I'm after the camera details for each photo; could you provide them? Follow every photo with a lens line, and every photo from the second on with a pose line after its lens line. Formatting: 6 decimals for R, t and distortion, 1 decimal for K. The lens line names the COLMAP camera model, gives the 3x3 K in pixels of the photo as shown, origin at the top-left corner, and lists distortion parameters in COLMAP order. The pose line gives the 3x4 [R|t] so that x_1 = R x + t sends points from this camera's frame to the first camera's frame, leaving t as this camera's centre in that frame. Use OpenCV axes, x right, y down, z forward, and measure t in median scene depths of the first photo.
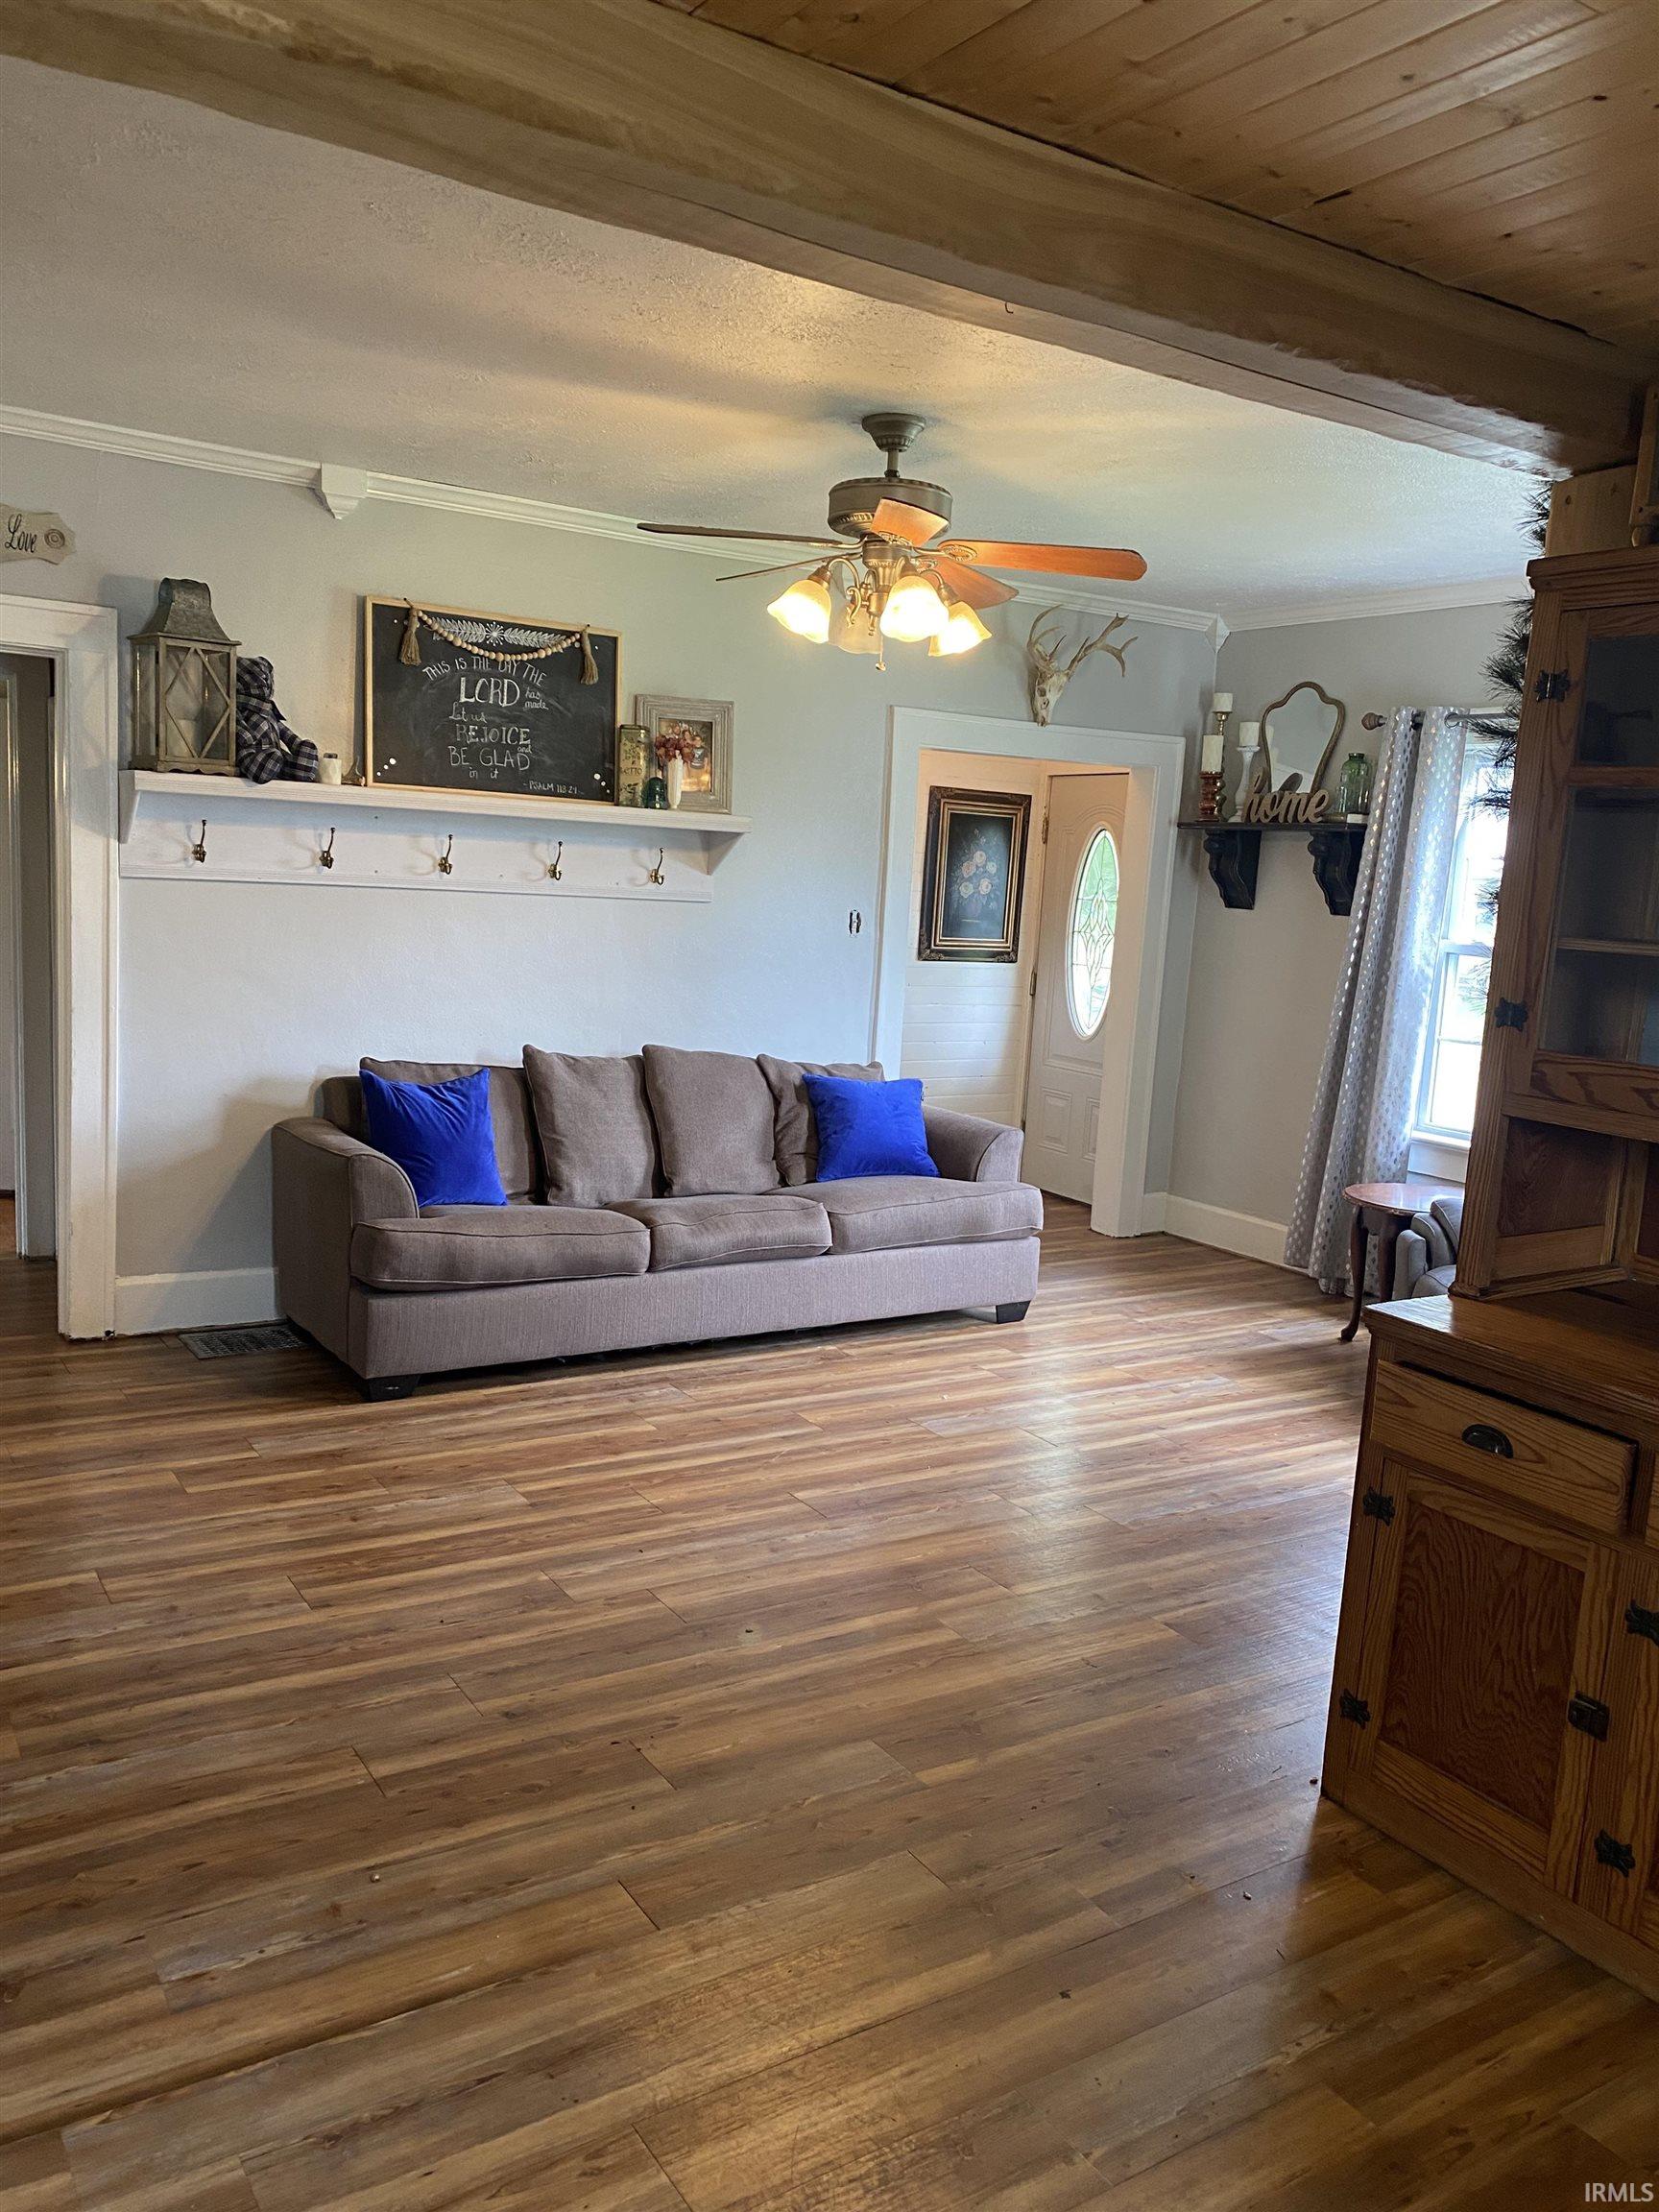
lens RADIAL K [[1698.9, 0, 829.9], [0, 1698.9, 1108.6], [0, 0, 1]] dist [0.007599, -0.004291]
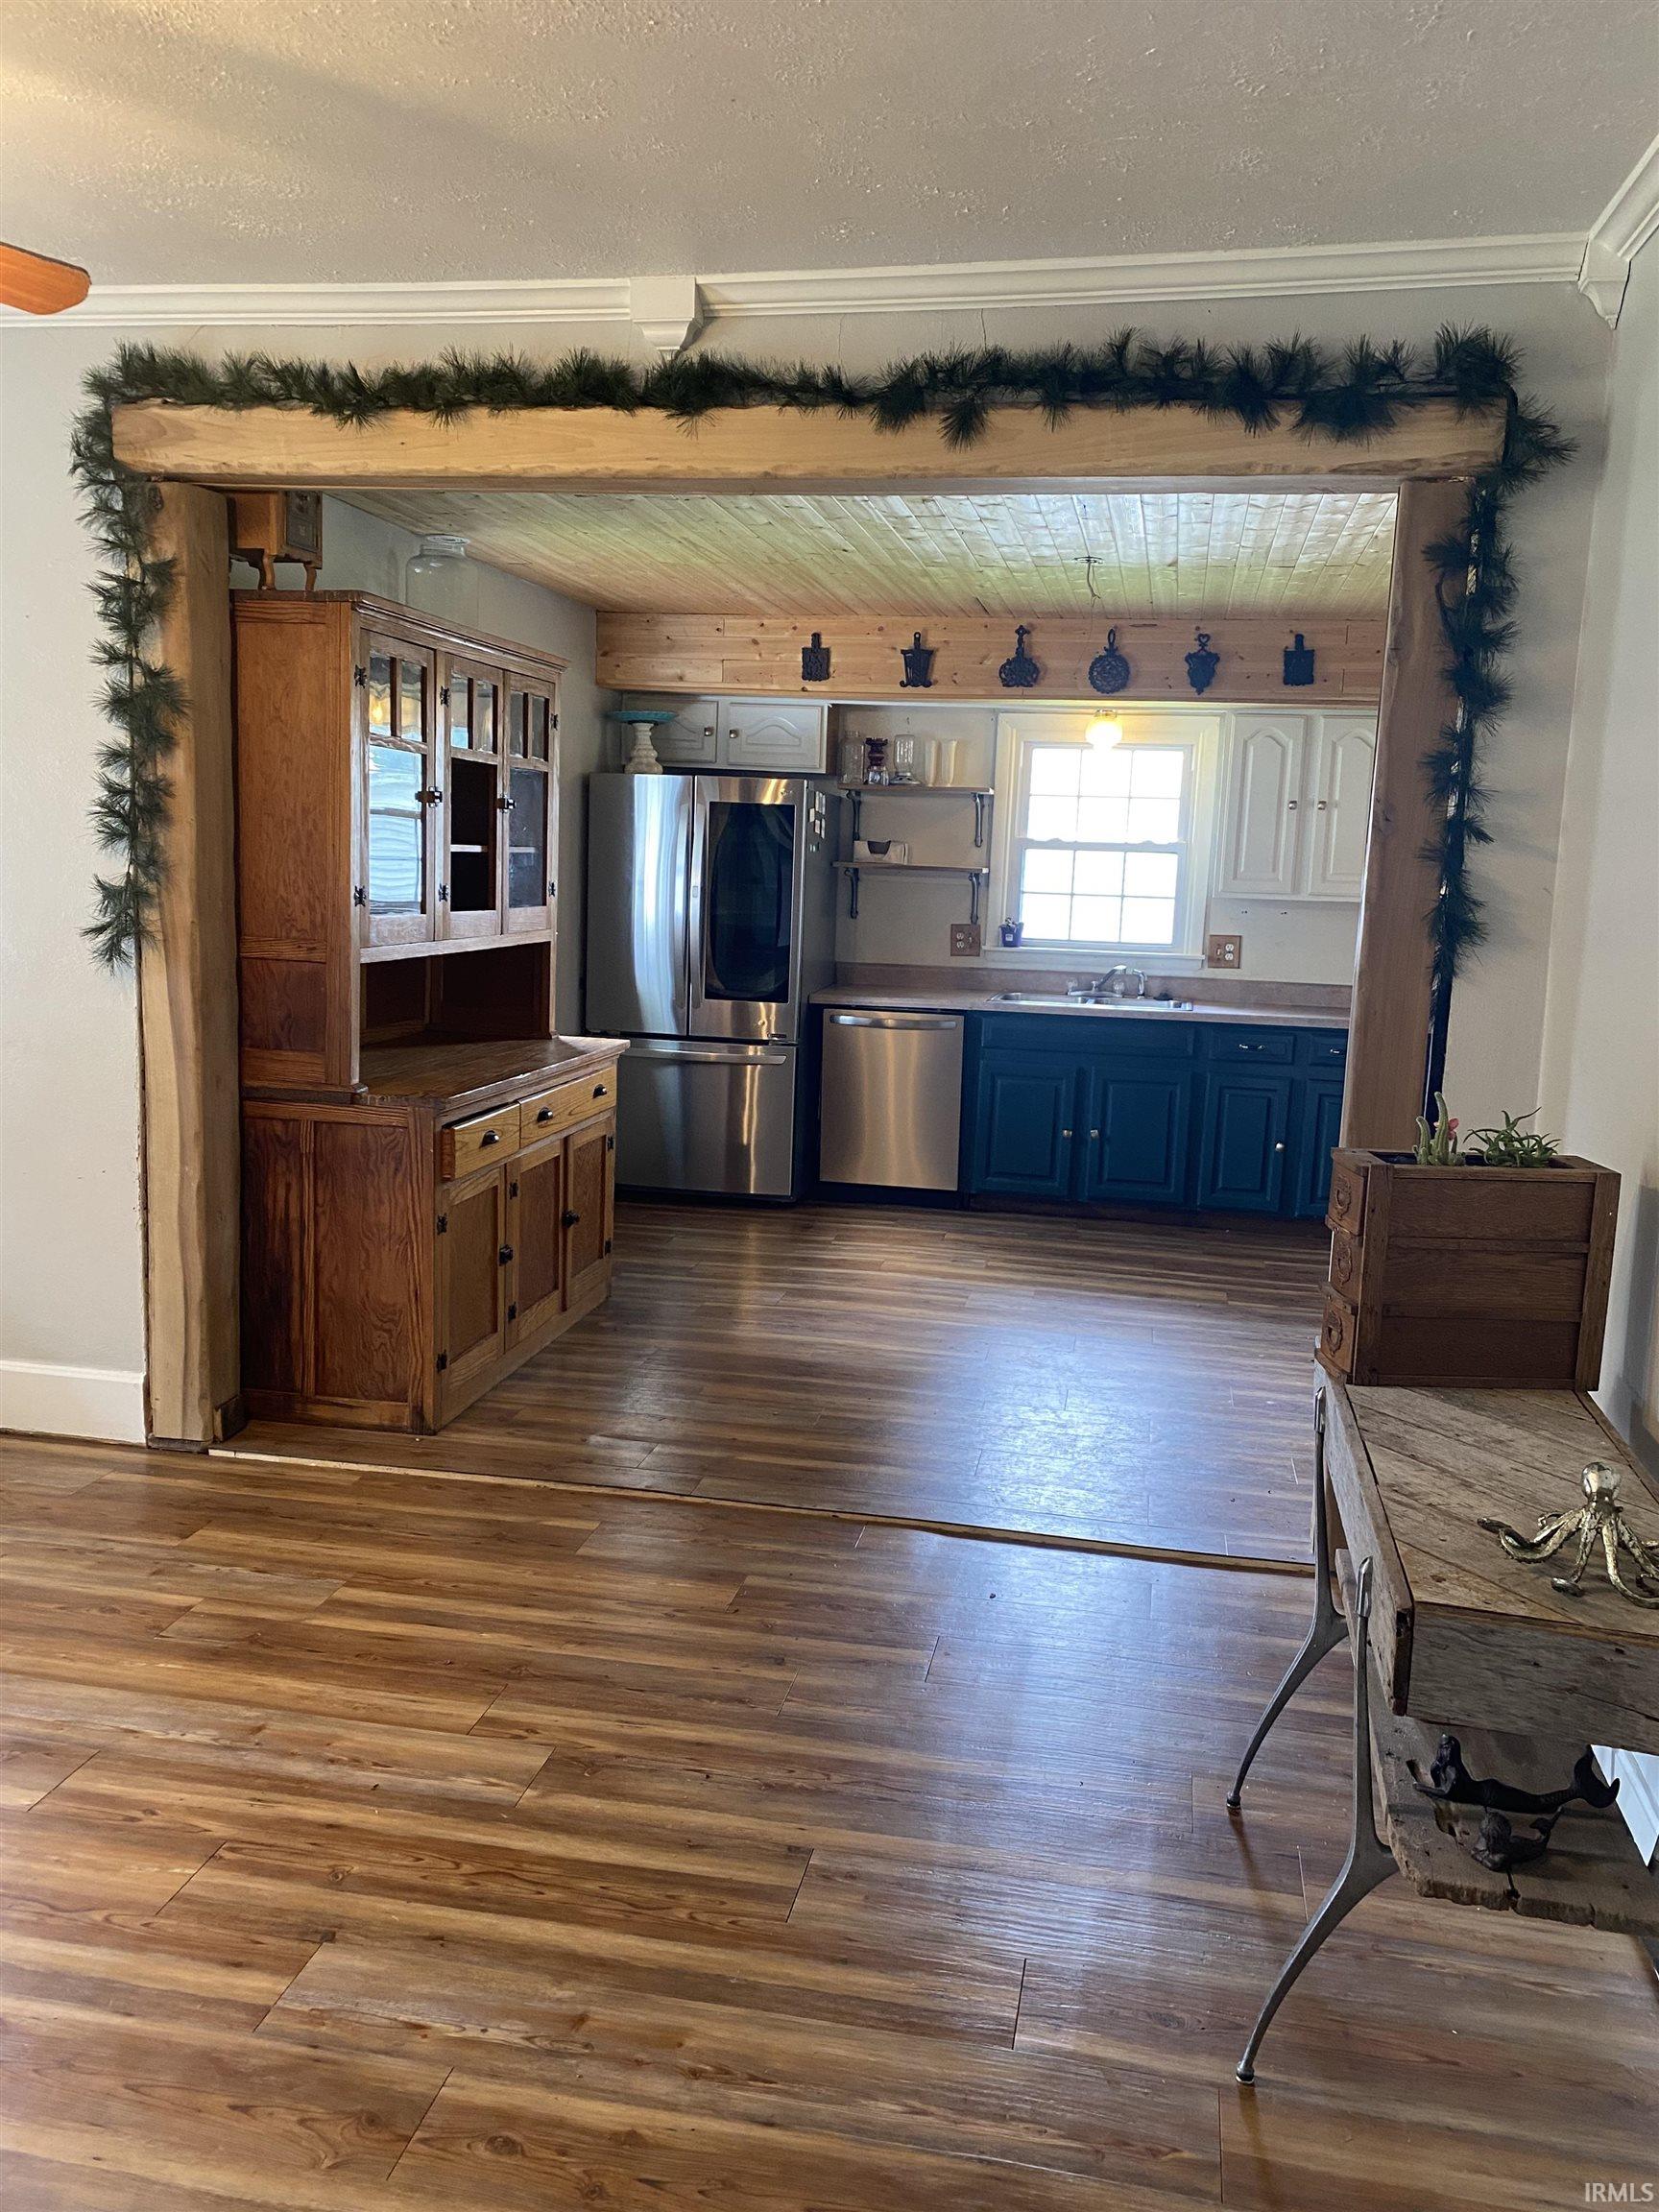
lens RADIAL K [[1698.9, 0, 834.6], [0, 1698.9, 1108.6], [0, 0, 1]] dist [0.007599, -0.004291]
pose [[-0.714799, -0.188538, 0.673436, -0.691676], [0.027736, 0.954572, 0.296686, -0.228596], [-0.698780, 0.230749, -0.677098, 1.297316]]
